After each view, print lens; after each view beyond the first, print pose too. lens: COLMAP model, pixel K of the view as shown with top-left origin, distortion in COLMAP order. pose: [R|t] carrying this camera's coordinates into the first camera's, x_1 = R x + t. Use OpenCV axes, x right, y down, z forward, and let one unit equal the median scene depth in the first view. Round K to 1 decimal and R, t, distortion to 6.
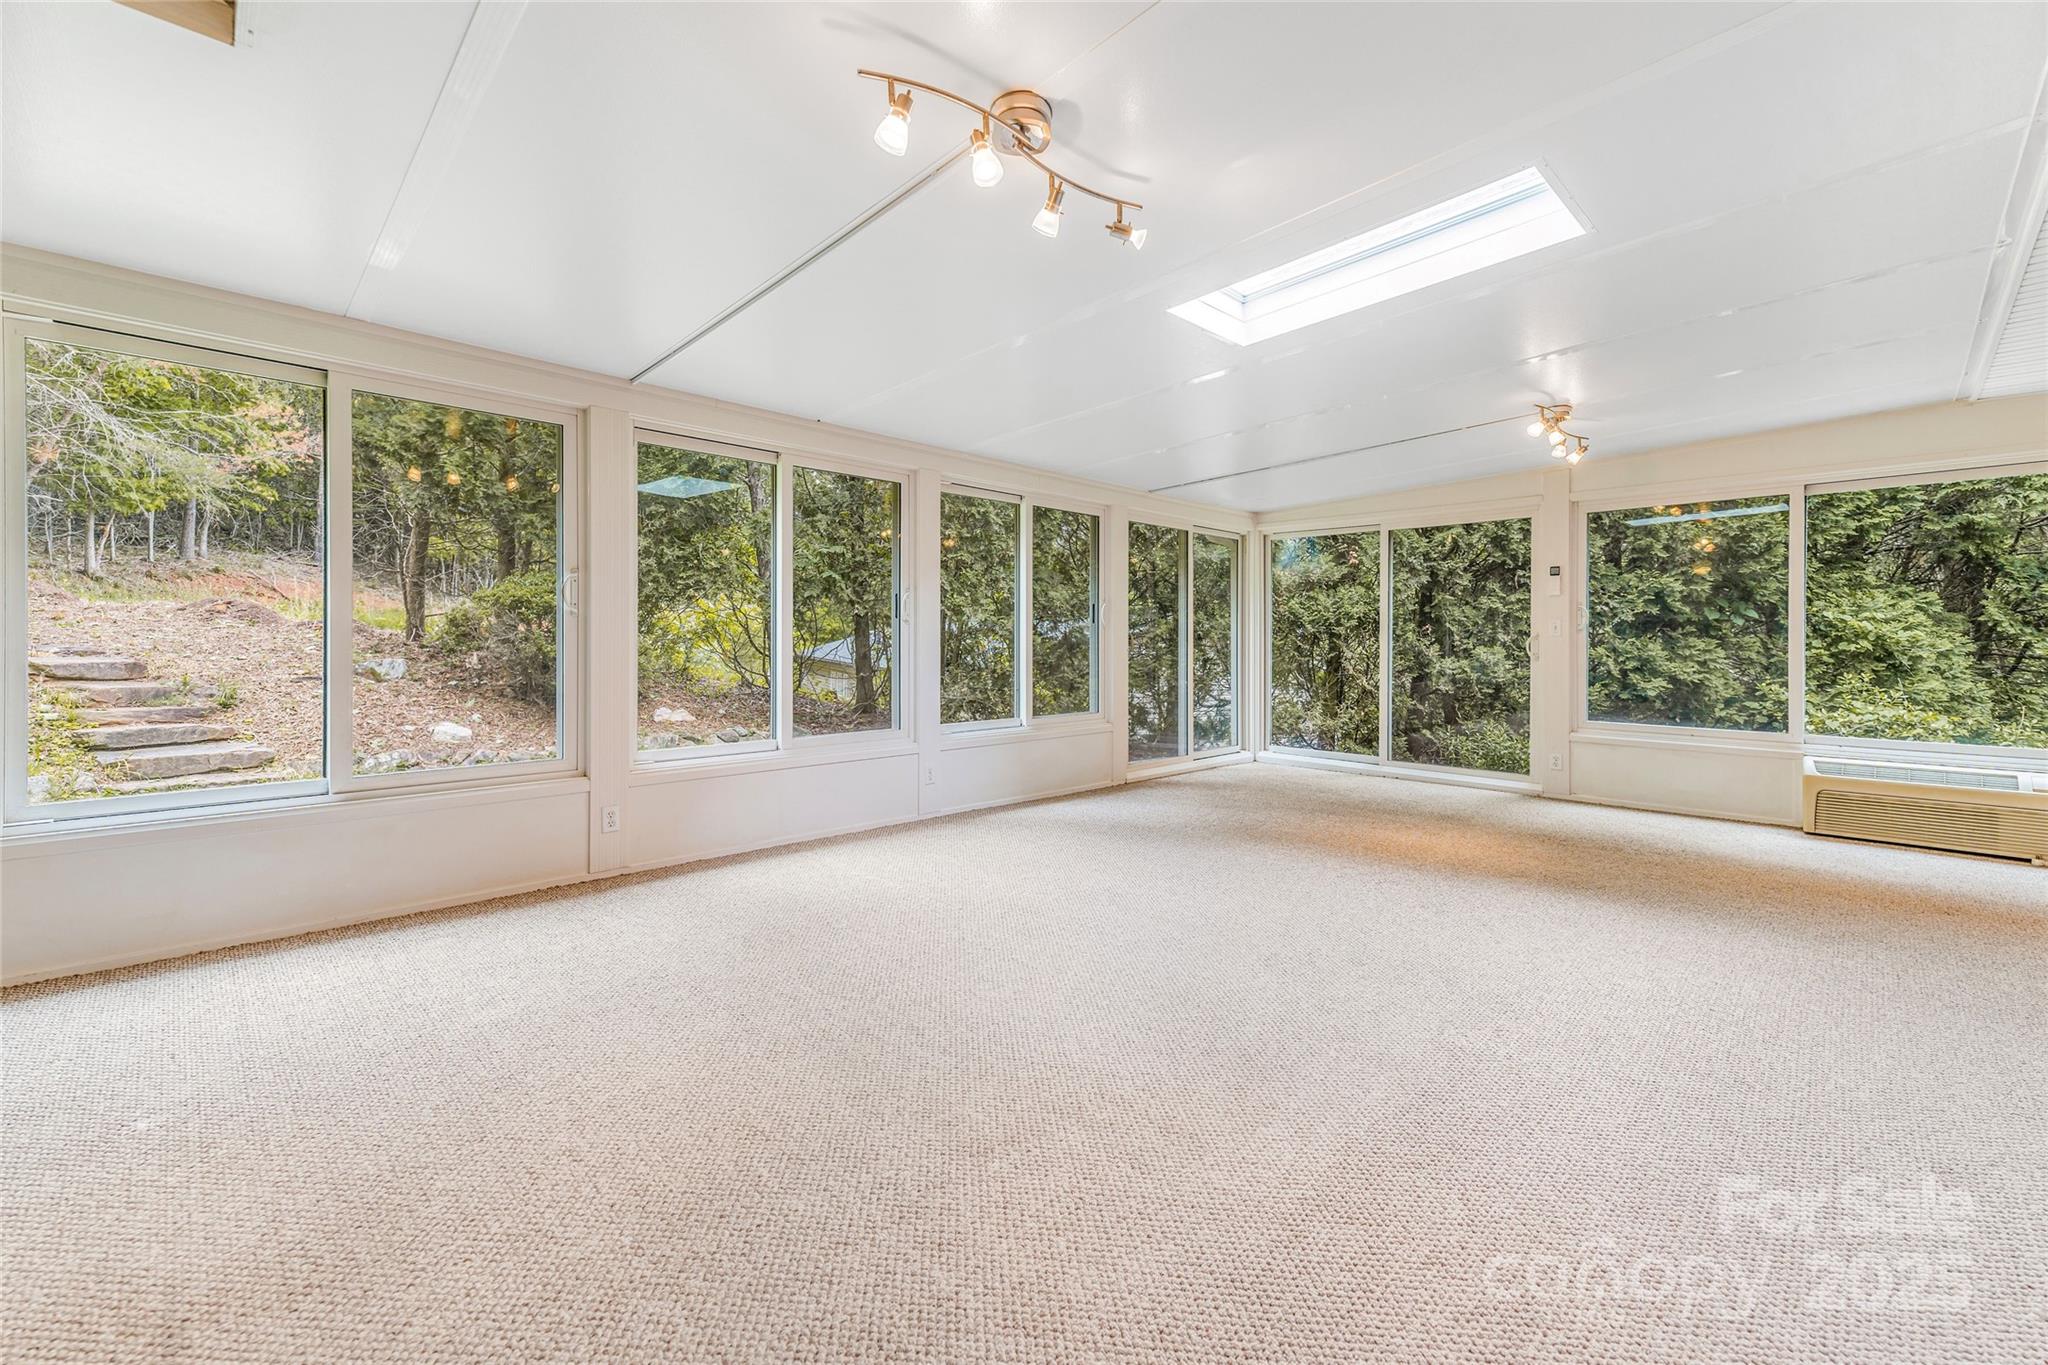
lens RADIAL K [[838.2, 0, 1030.5], [0, 838.2, 656.5], [0, 0, 1]] dist [0.000109, -0.000222]
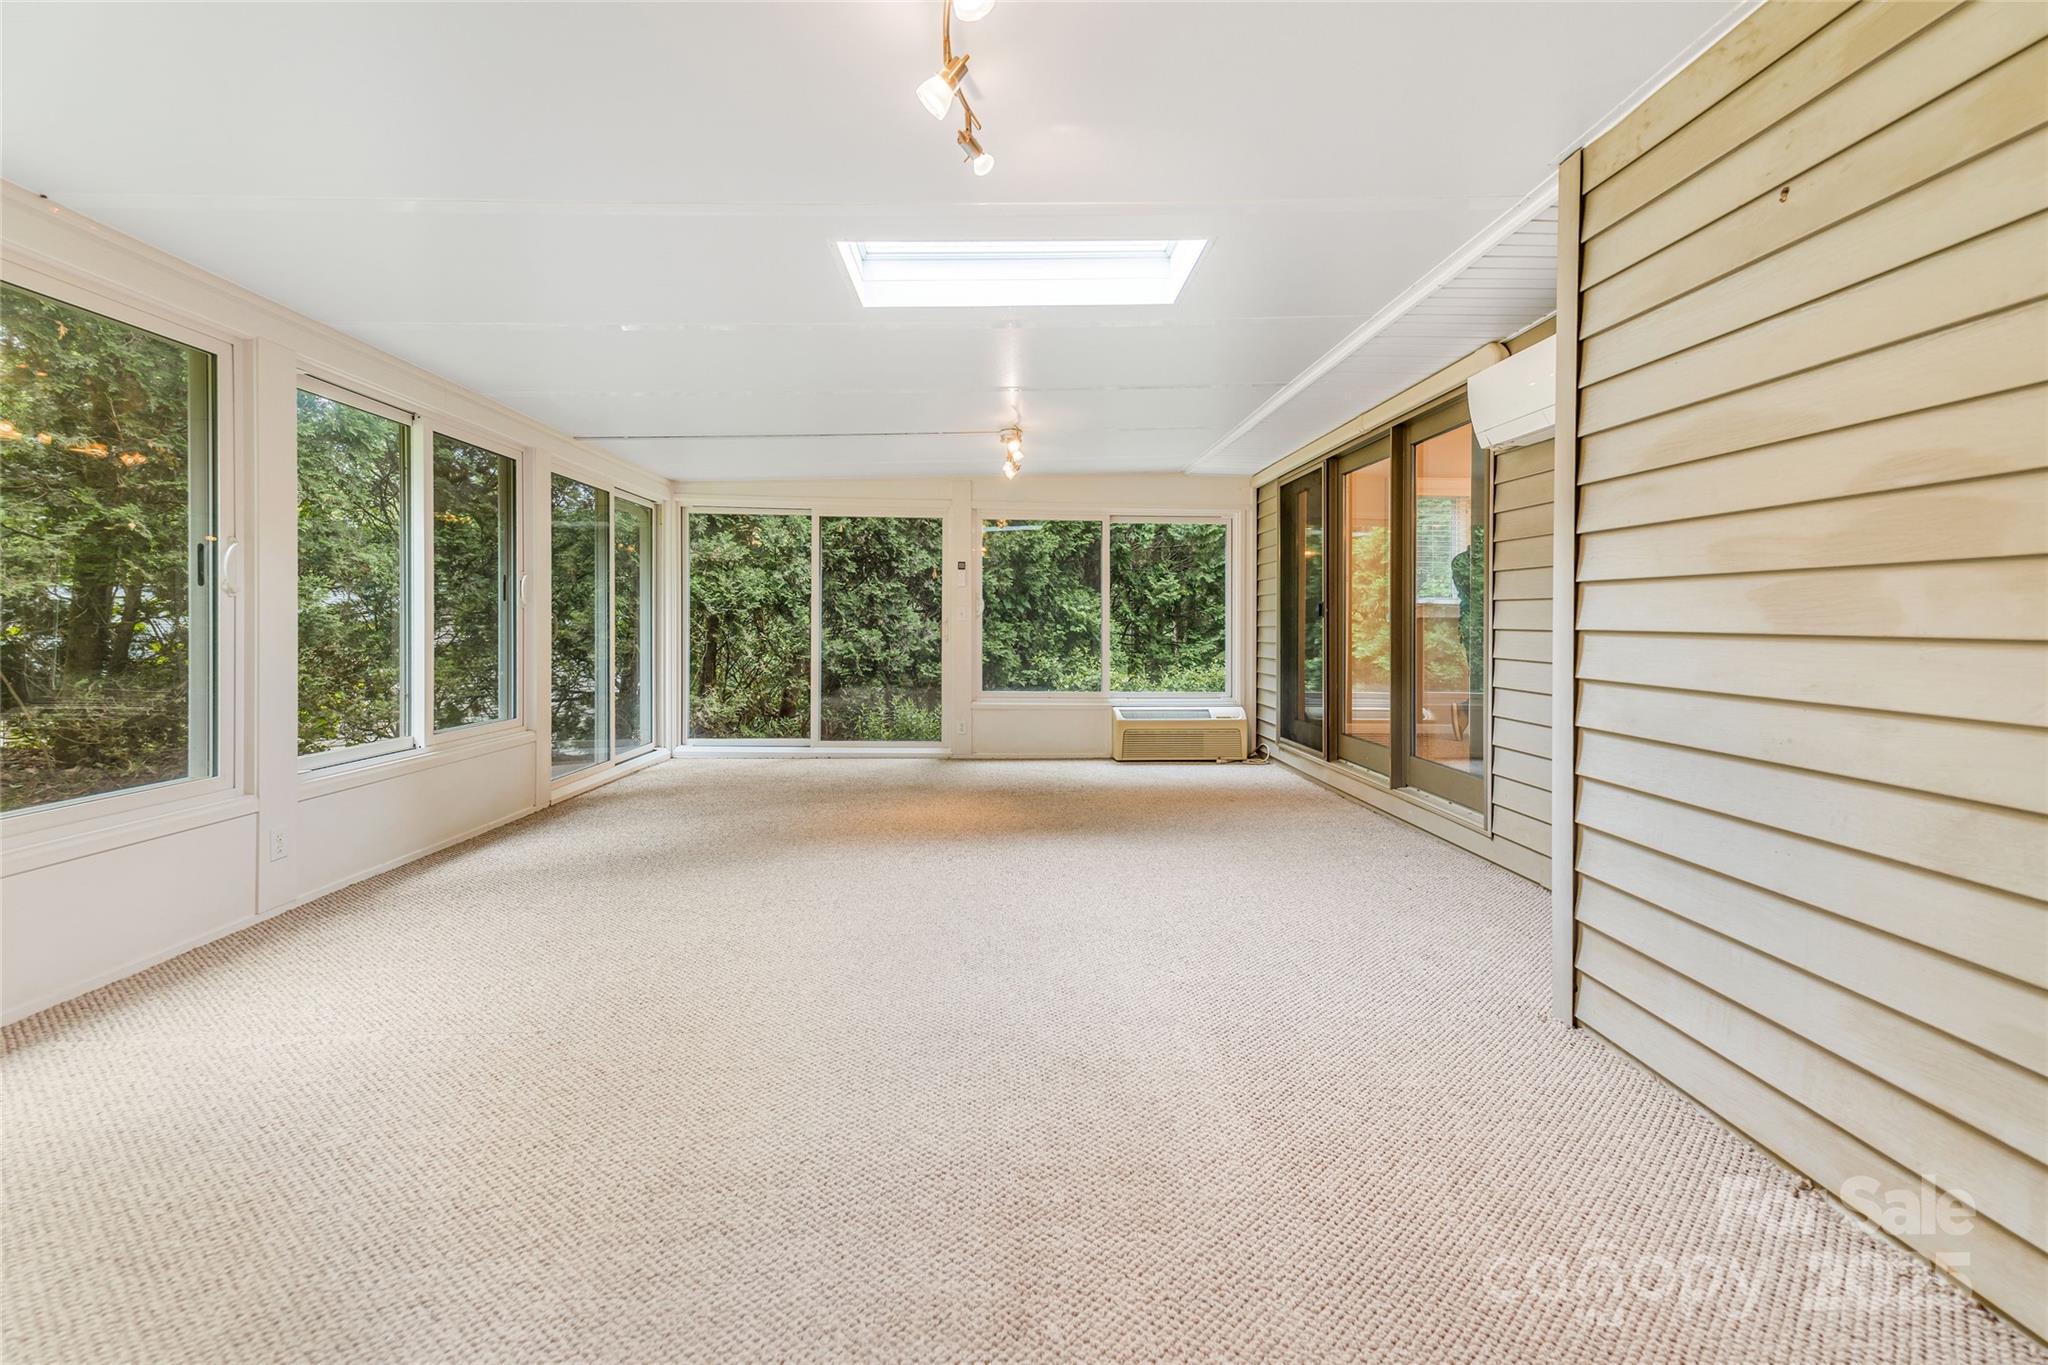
lens RADIAL K [[823.0, 0, 1072.1], [0, 823.0, 635.1], [0, 0, 1]] dist [0.001277, -0.000118]
pose [[0.652933, -0.006946, 0.757384, -0.140868], [0.008803, 0.999960, 0.001581, -0.004710], [-0.757364, 0.005635, 0.652968, 0.119155]]
